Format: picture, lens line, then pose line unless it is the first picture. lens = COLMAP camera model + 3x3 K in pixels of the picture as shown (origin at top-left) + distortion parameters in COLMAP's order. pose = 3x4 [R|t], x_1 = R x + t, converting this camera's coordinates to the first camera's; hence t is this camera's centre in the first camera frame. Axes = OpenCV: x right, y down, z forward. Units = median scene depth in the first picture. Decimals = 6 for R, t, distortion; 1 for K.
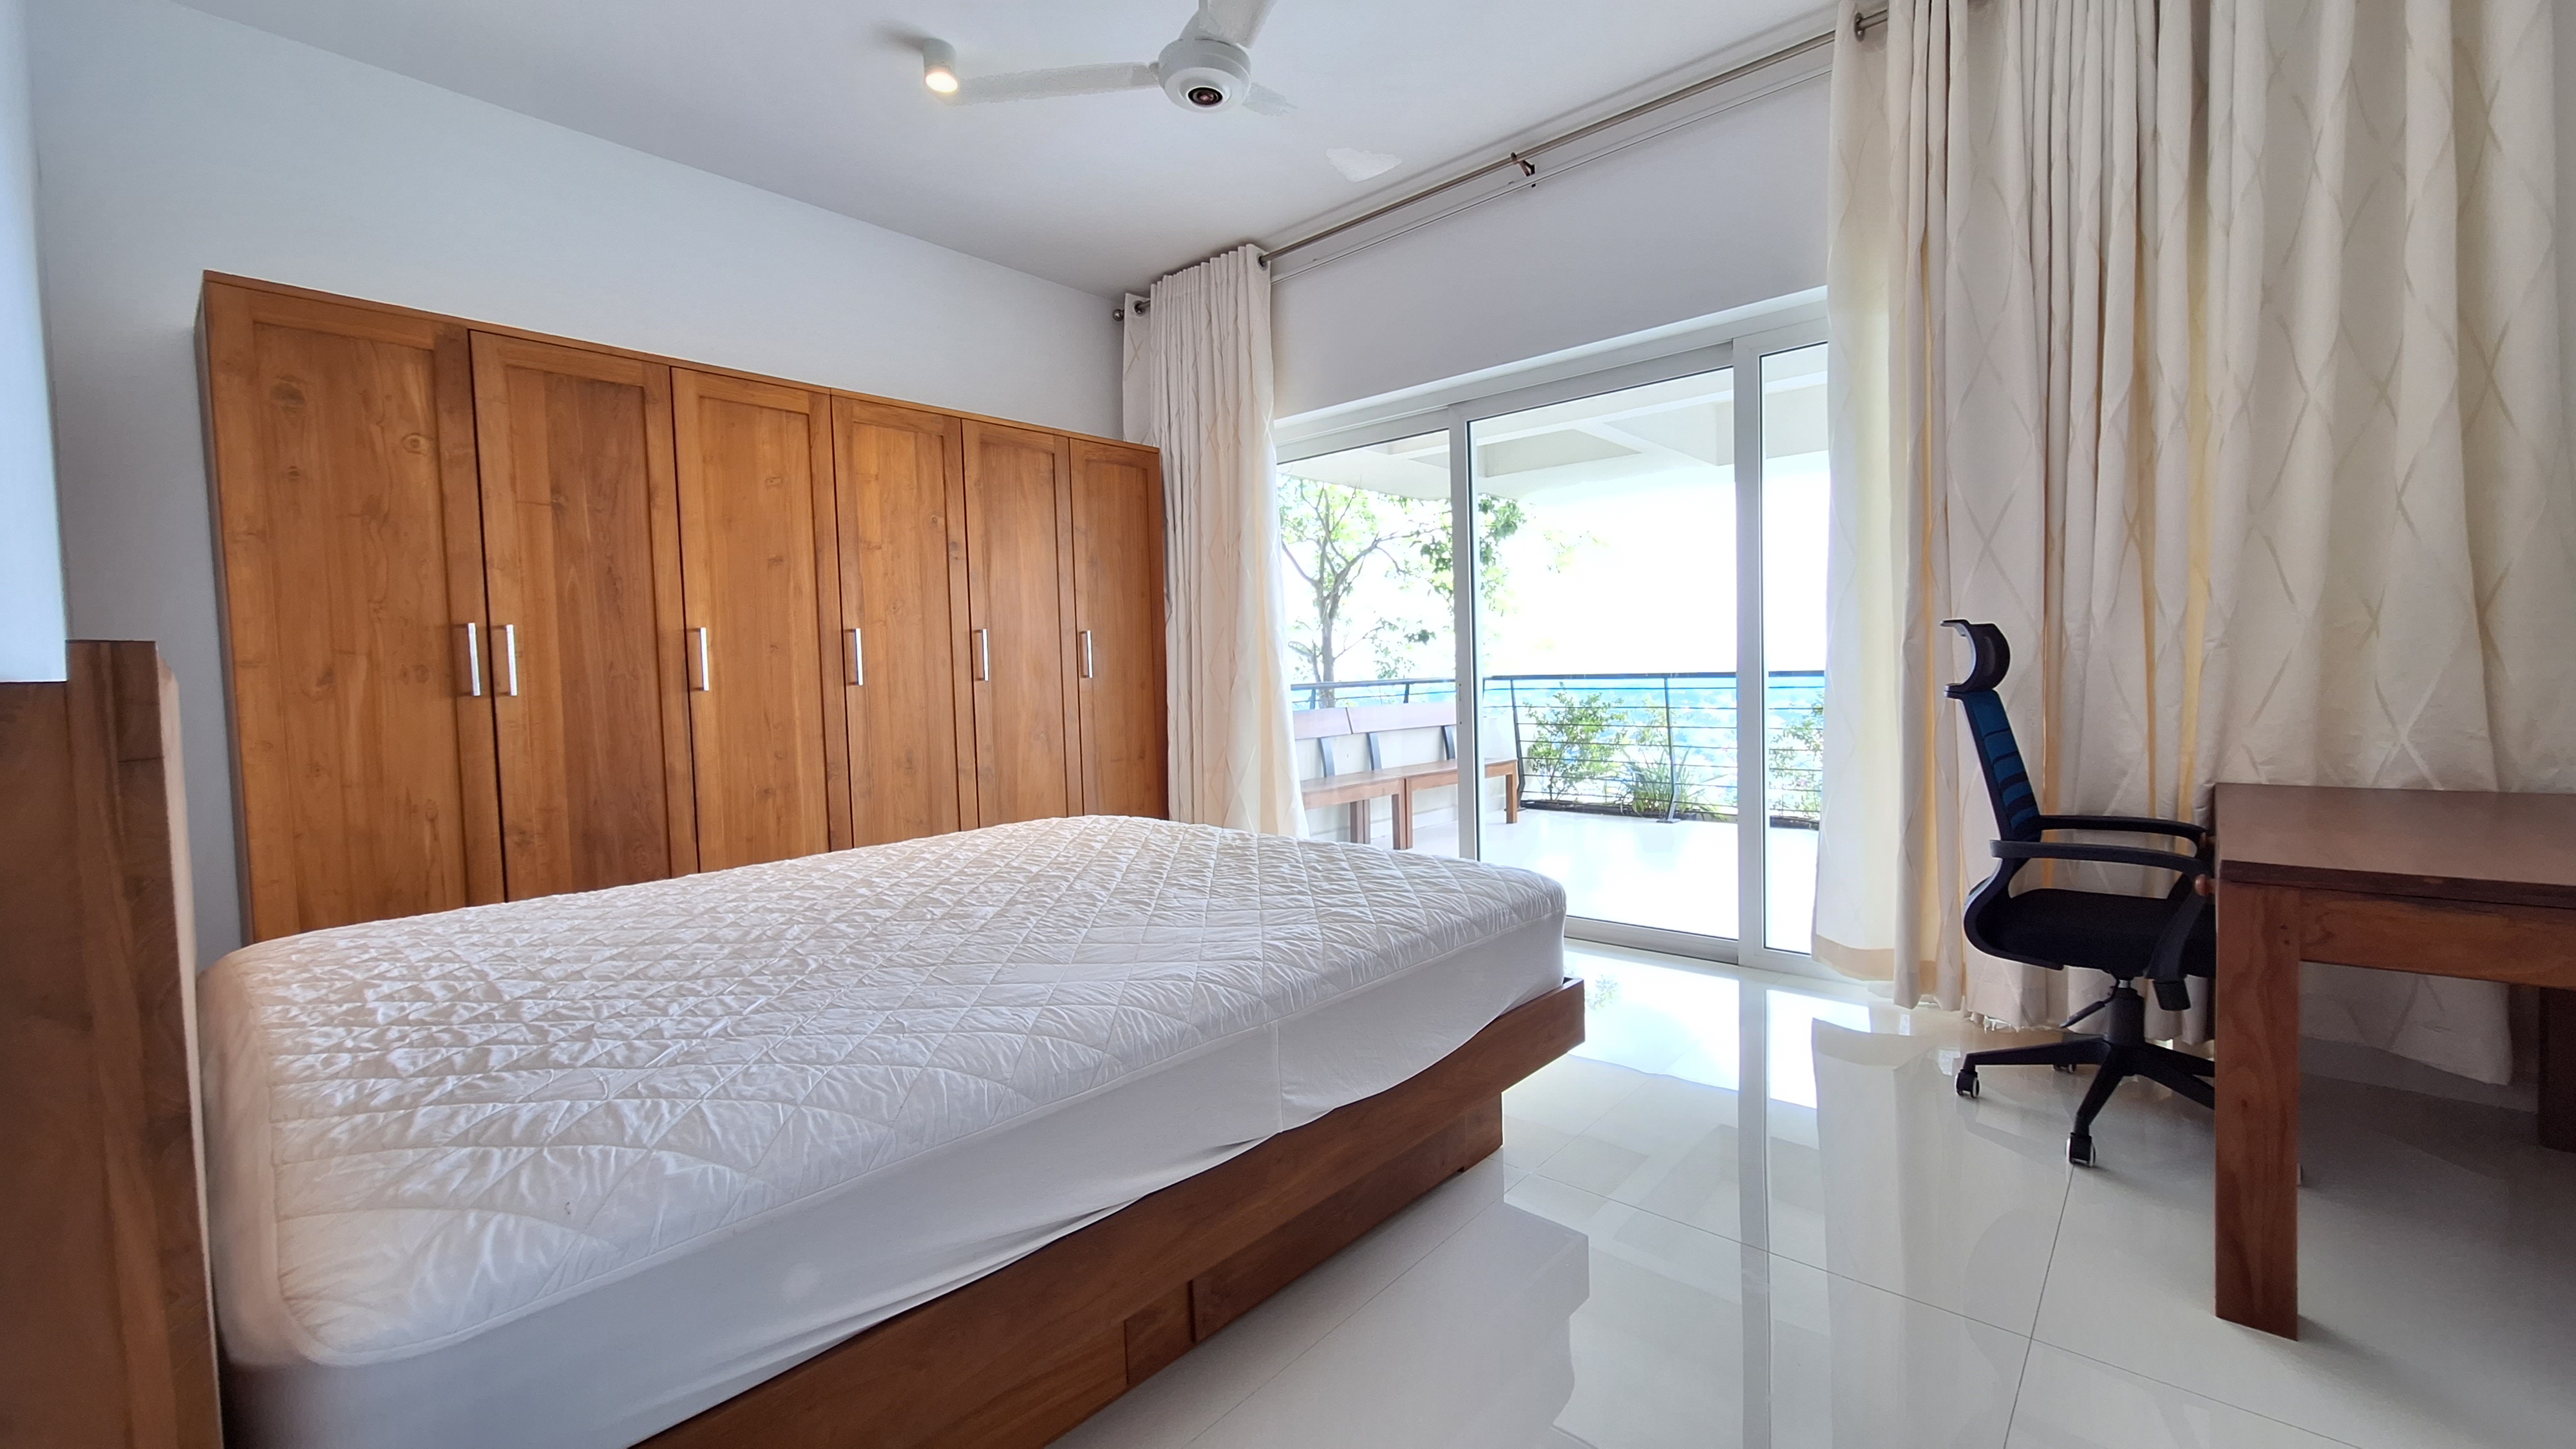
lens RADIAL K [[1051.6, 0, 1287.1], [0, 1051.6, 731.6], [0, 0, 1]] dist [-0.002924, -0.000277]
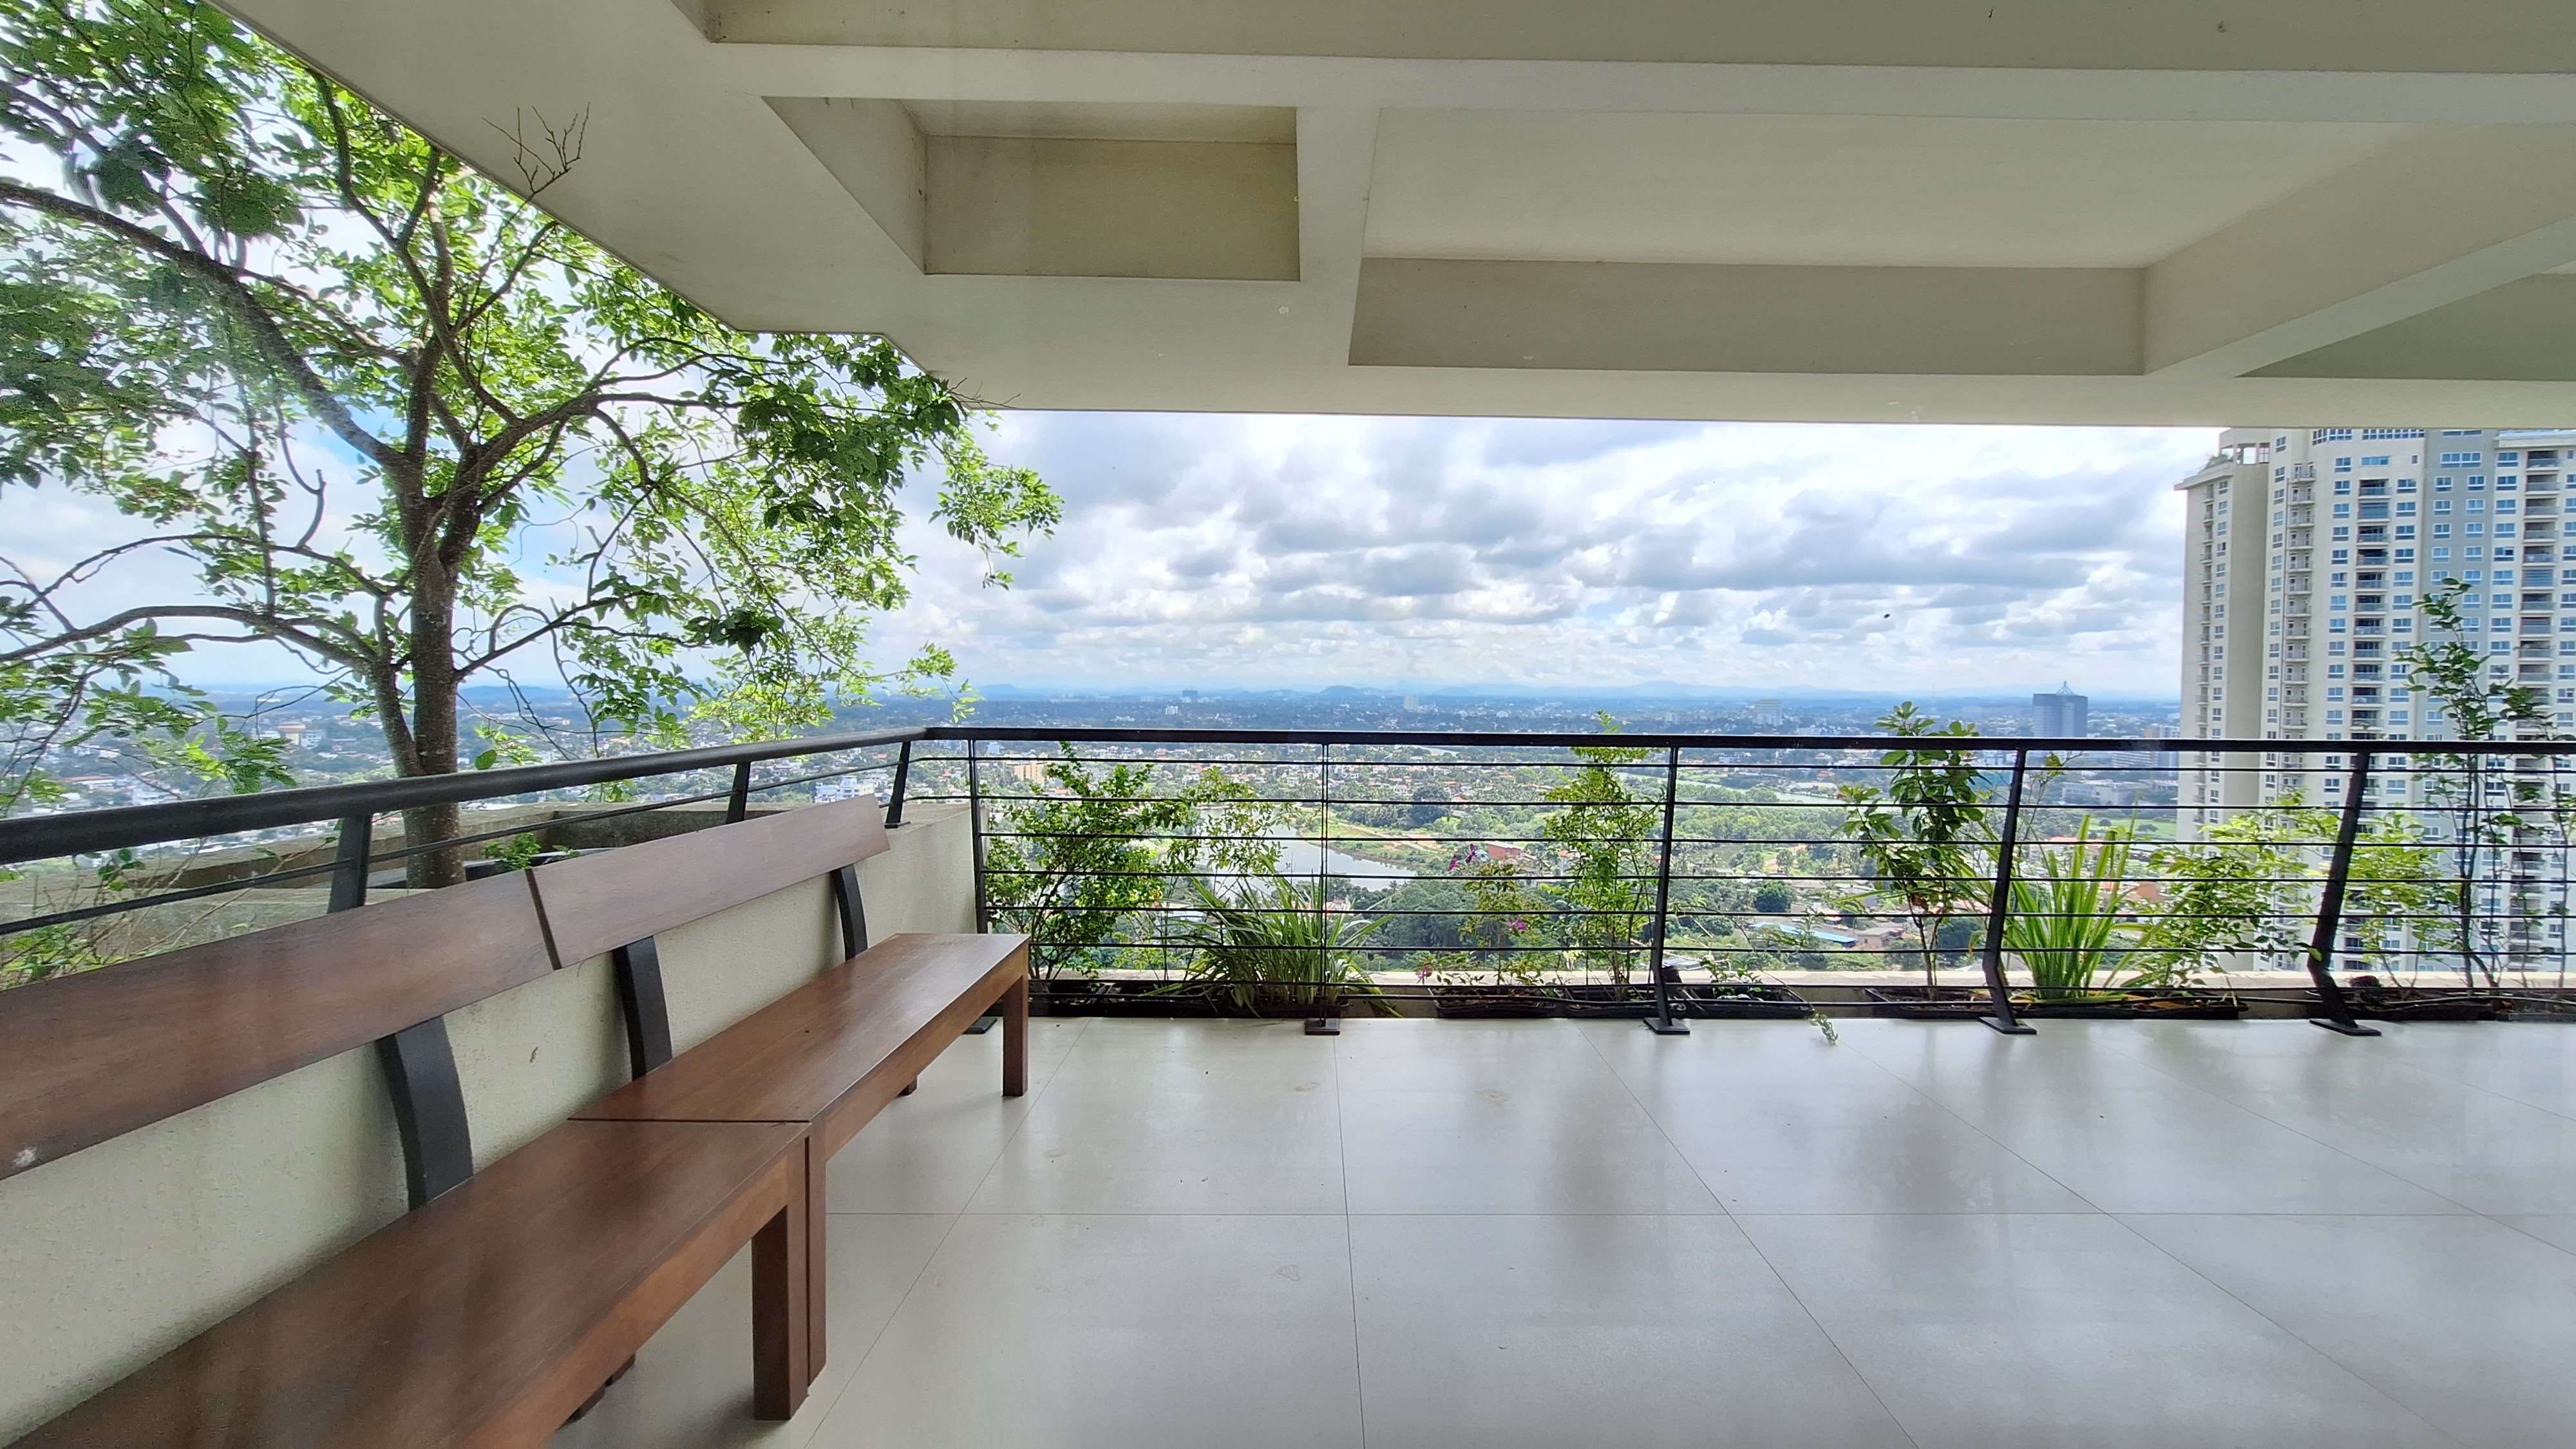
lens RADIAL K [[1051.6, 0, 1332.9], [0, 1051.6, 705.1], [0, 0, 1]] dist [-0.002924, -0.000277]
pose [[0.729767, 0.020408, 0.683391, 0.018740], [0.007499, 0.999255, -0.037848, -0.043325], [-0.683654, 0.032745, 0.729071, 0.544560]]
